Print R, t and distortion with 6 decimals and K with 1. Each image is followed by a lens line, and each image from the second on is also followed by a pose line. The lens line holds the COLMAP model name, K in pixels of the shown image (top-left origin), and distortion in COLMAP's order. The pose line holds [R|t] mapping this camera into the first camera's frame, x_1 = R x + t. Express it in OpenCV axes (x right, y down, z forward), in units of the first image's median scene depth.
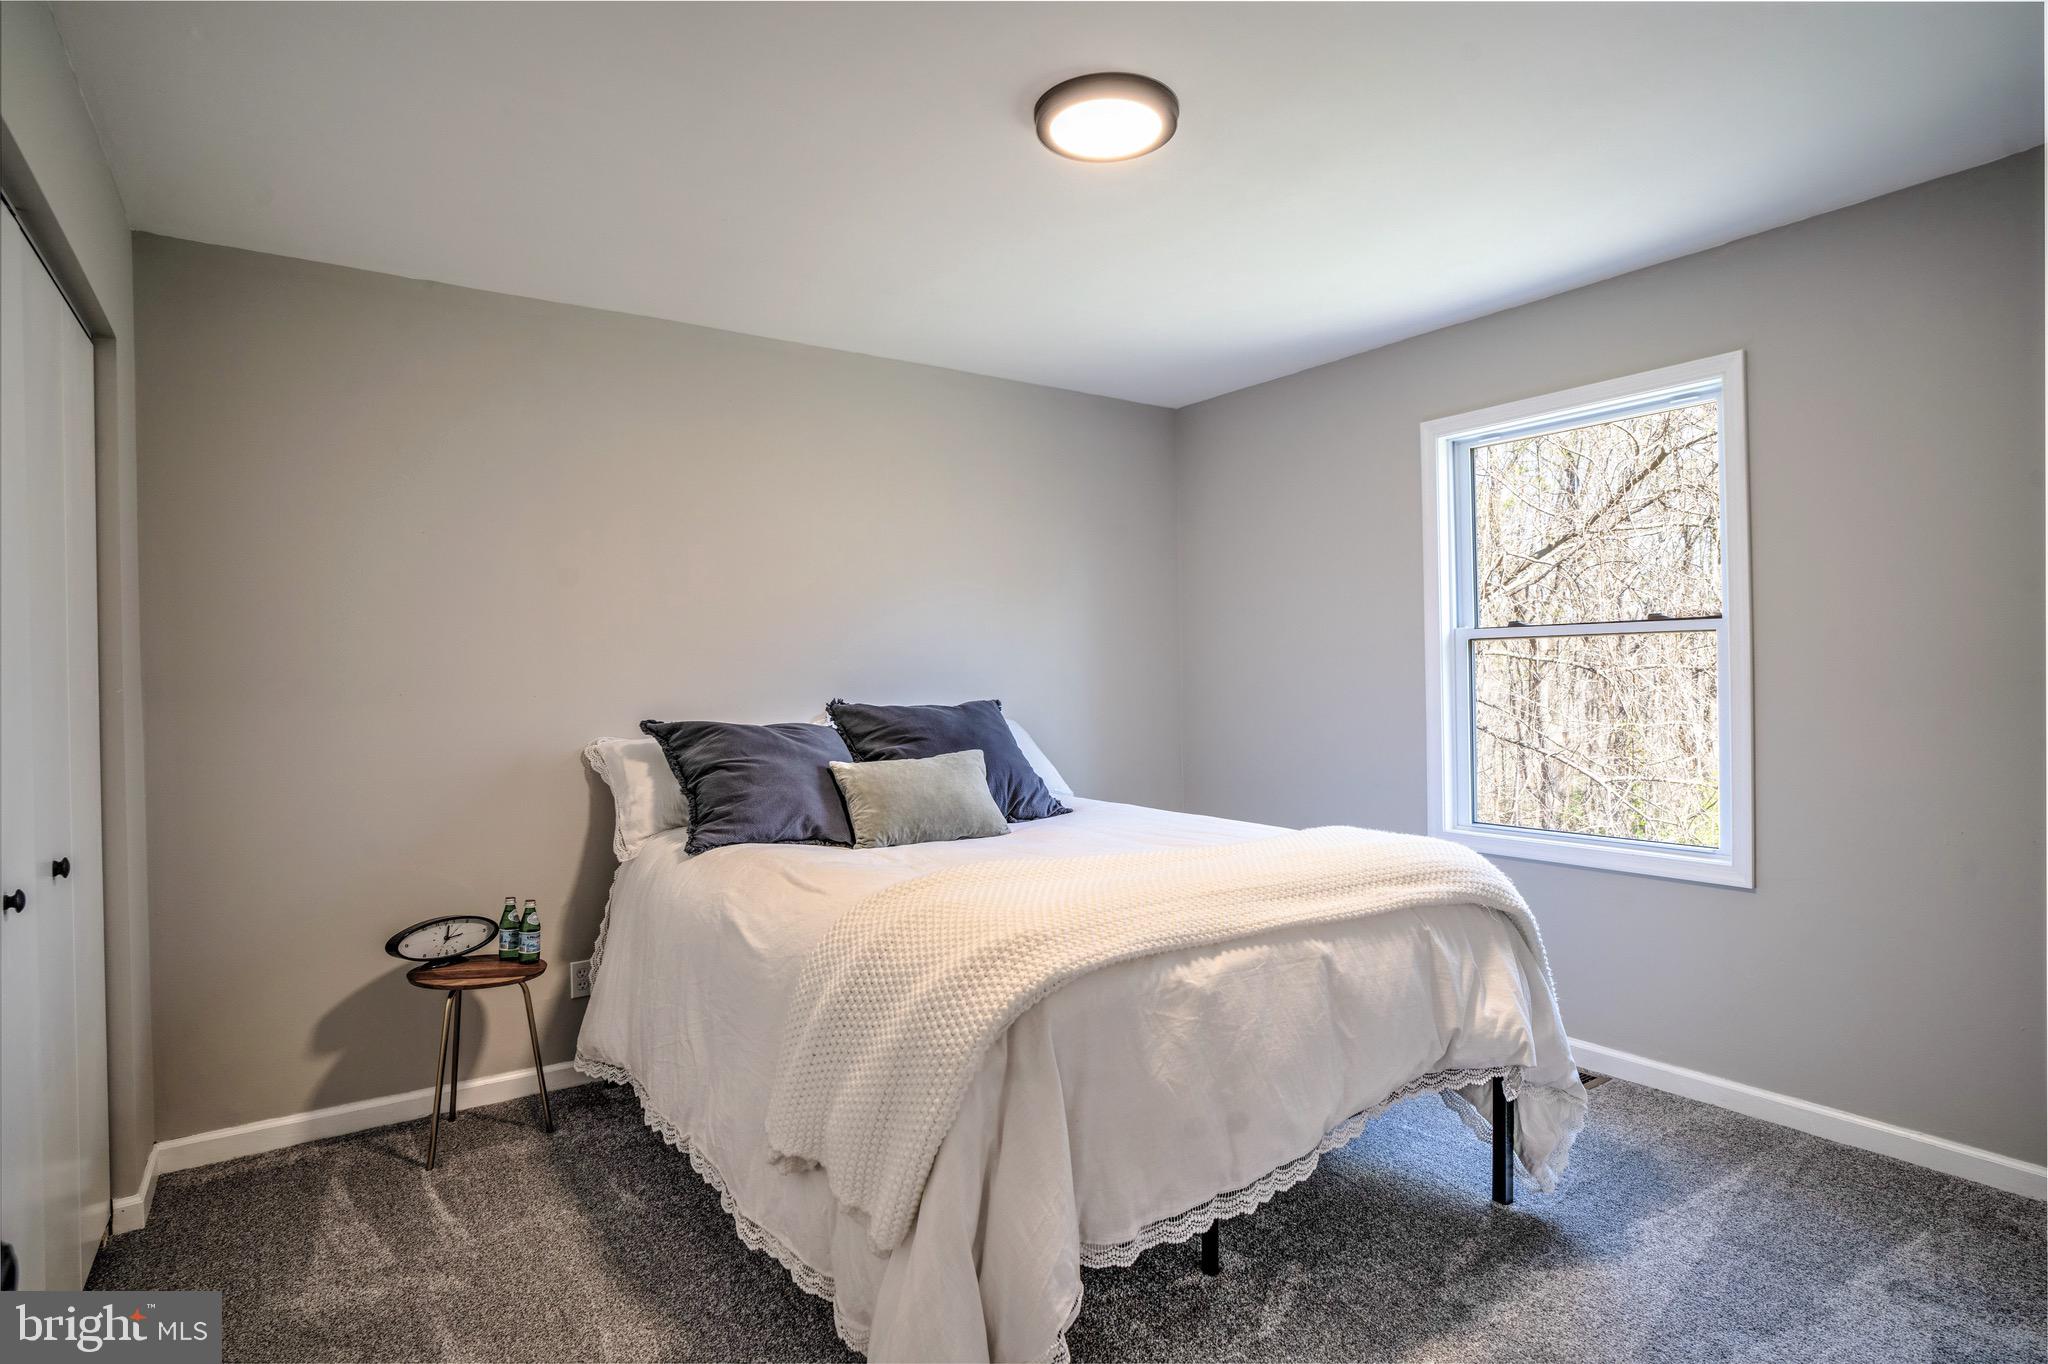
lens RADIAL K [[1073.2, 0, 1028.8], [0, 1073.2, 678.1], [0, 0, 1]] dist [-0.046742, 0.024978]
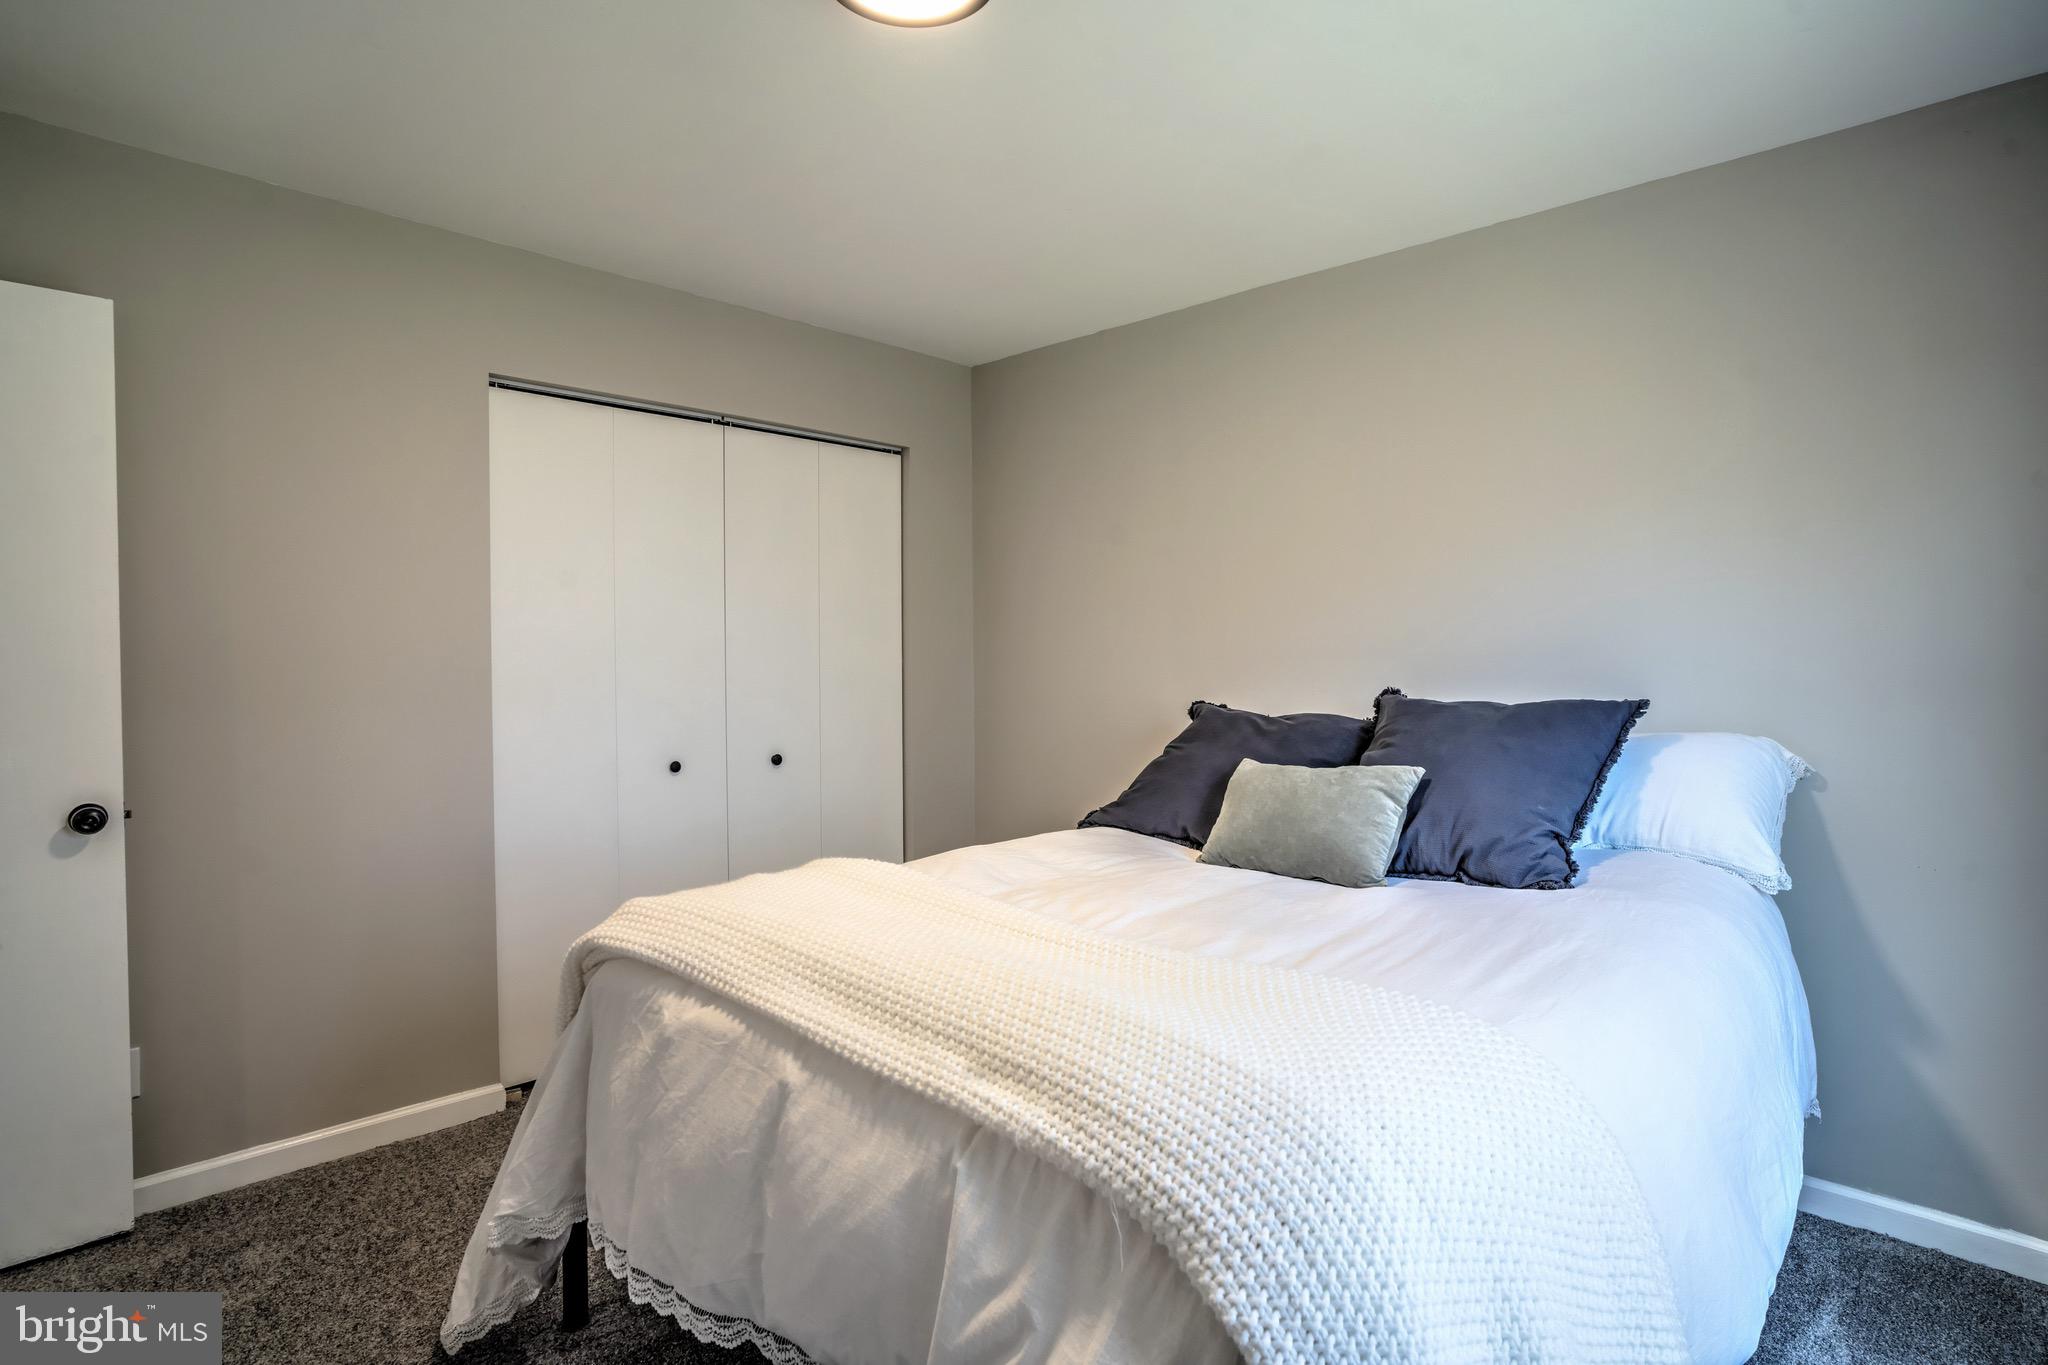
lens RADIAL K [[1073.2, 0, 1028.8], [0, 1073.2, 678.6], [0, 0, 1]] dist [-0.046742, 0.024978]
pose [[0.190046, 0.032030, -0.981253, 0.967581], [-0.001163, 0.999474, 0.032399, -0.021072], [0.981775, -0.005016, 0.189983, 1.023584]]
